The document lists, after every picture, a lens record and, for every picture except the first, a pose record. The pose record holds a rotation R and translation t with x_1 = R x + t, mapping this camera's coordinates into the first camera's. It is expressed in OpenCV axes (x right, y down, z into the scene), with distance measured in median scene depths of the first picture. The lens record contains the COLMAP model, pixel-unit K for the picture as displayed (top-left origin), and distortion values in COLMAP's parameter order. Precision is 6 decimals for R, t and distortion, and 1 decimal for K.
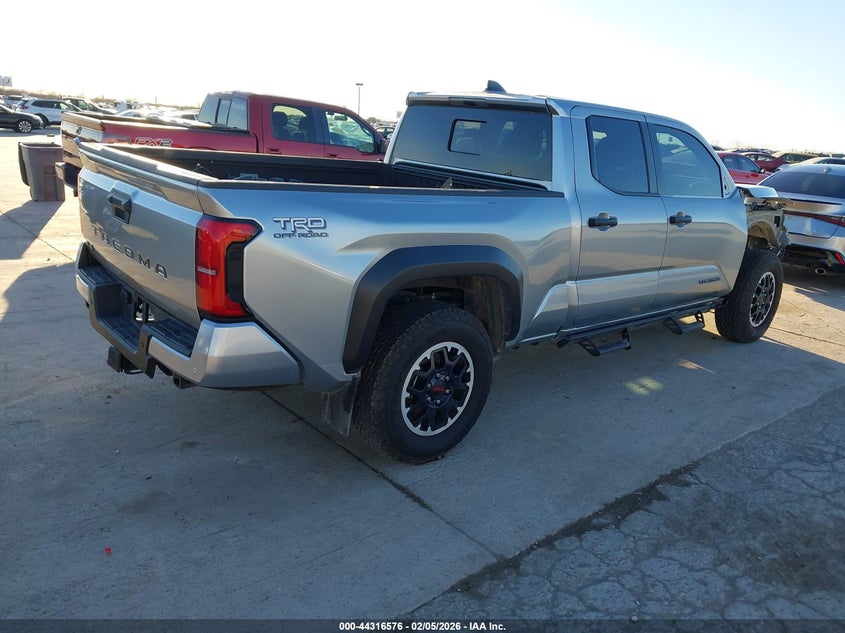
lens RADIAL K [[660.2, 0, 425.4], [0, 660.2, 312.0], [0, 0, 1]] dist [0.003517, 0.003371]
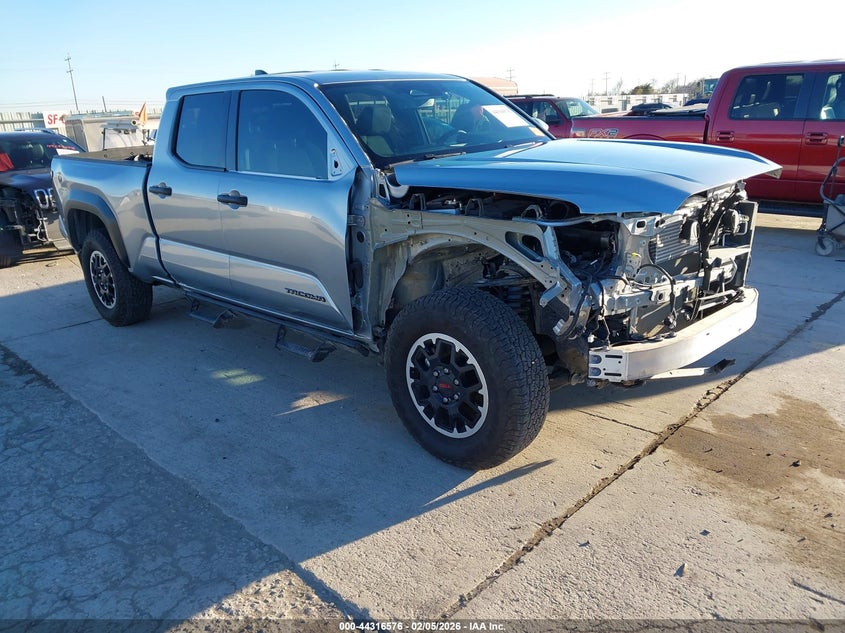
lens RADIAL K [[660.2, 0, 425.4], [0, 660.2, 312.0], [0, 0, 1]] dist [0.003517, 0.003371]
pose [[0.091389, 0.228627, -0.969215, 1.287431], [-0.199050, 0.957840, 0.207175, -0.231108], [0.975719, 0.173989, 0.133044, 1.178273]]
